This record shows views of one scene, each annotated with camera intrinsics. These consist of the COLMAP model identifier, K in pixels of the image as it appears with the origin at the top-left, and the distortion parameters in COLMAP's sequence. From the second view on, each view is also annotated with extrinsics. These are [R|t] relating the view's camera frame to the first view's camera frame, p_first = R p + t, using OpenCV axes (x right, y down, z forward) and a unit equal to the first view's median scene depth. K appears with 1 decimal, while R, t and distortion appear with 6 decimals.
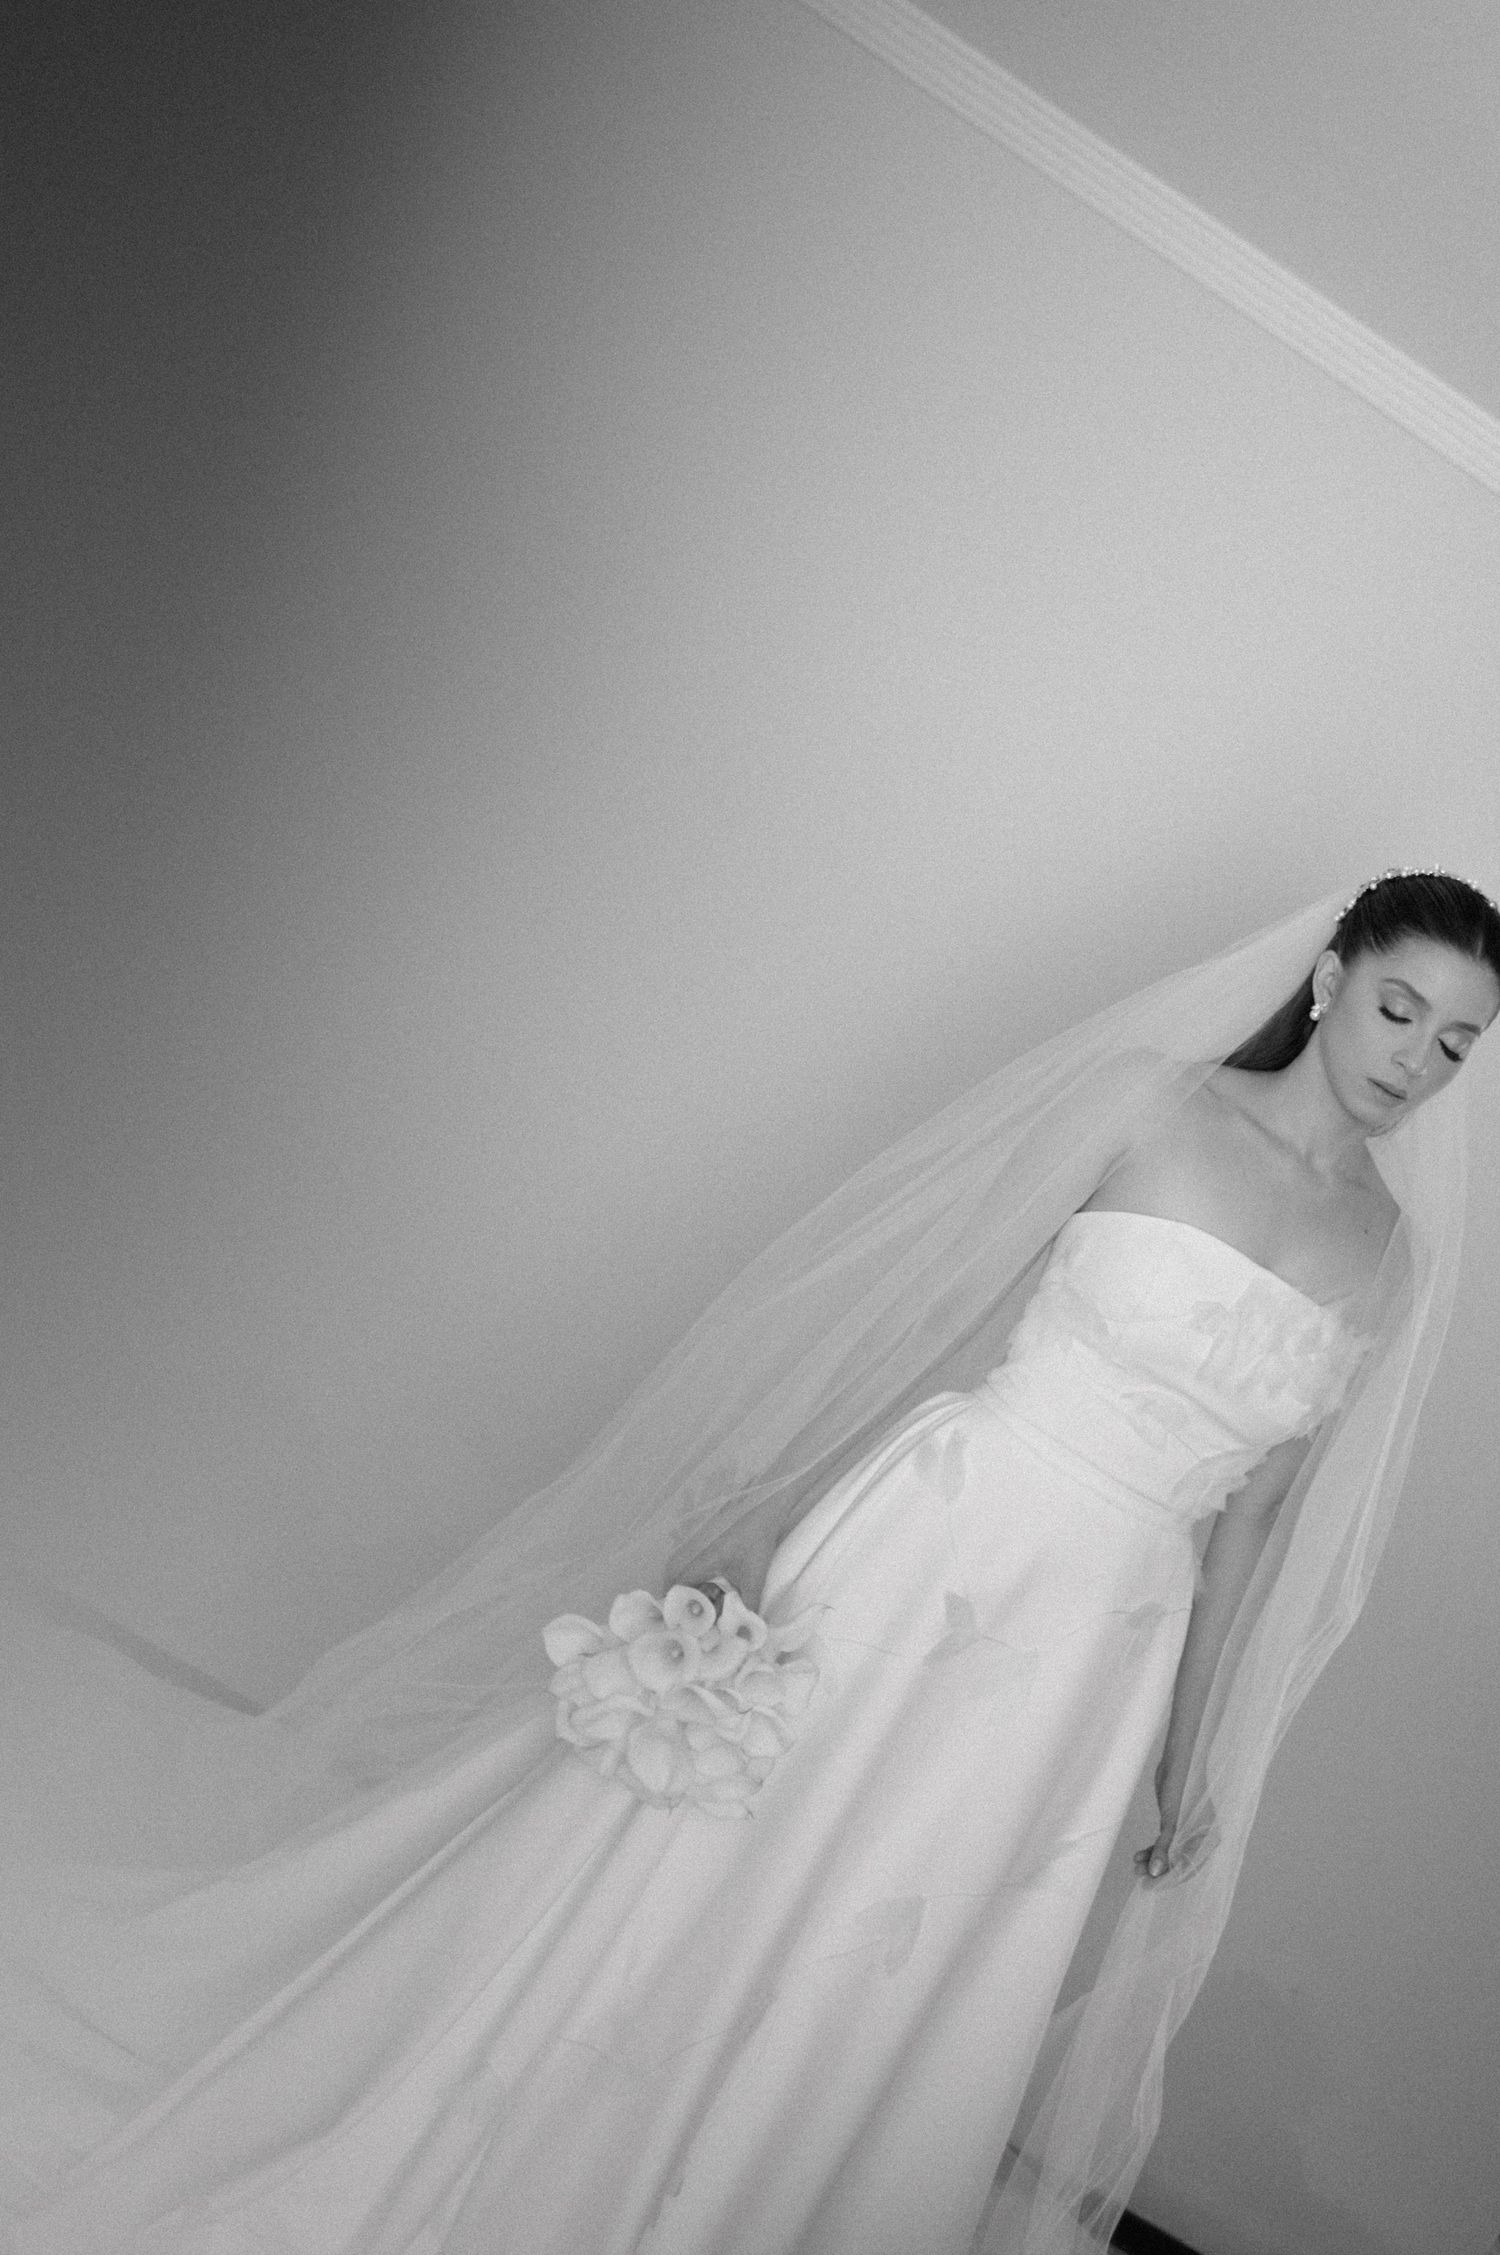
lens RADIAL K [[2234.6, 0, 750.0], [0, 2234.6, 1127.5], [0, 0, 1]] dist [-0.000250, 0.000231]
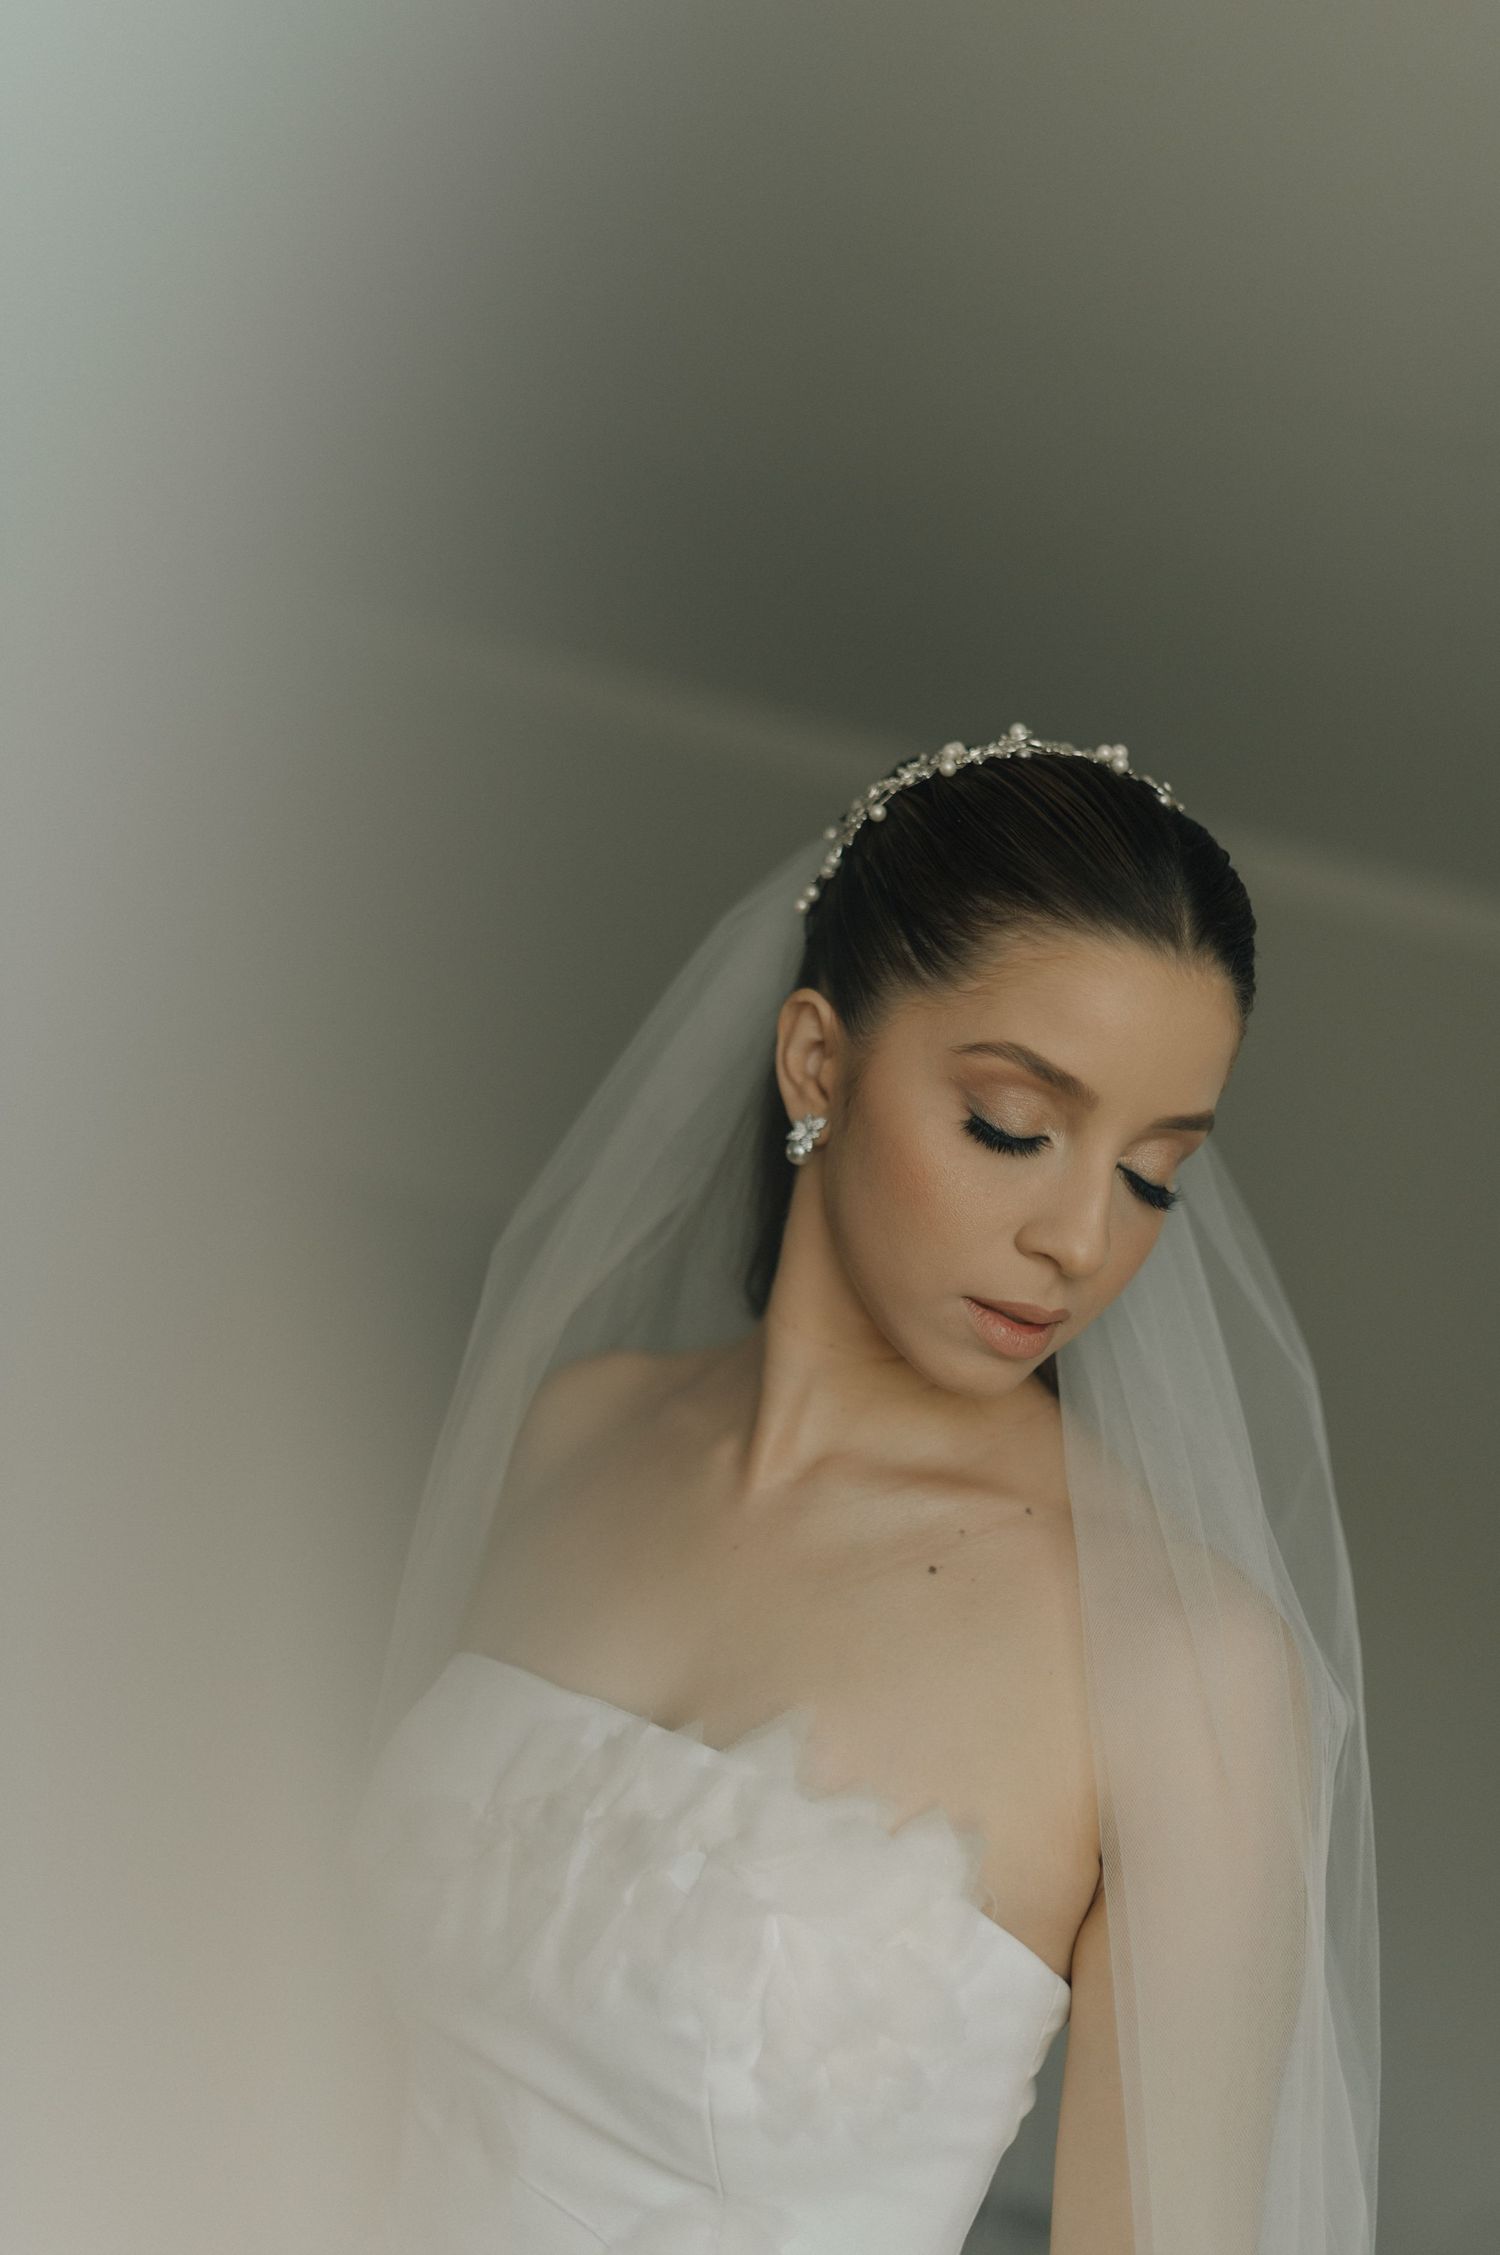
lens RADIAL K [[2614.6, 0, 750.0], [0, 2614.6, 1127.5], [0, 0, 1]] dist [-0.004718, -0.018940]
pose [[0.950288, -0.206998, 0.232604, 0.142210], [0.210456, 0.977551, 0.010134, -0.064264], [-0.229480, 0.039323, 0.972519, 0.570578]]
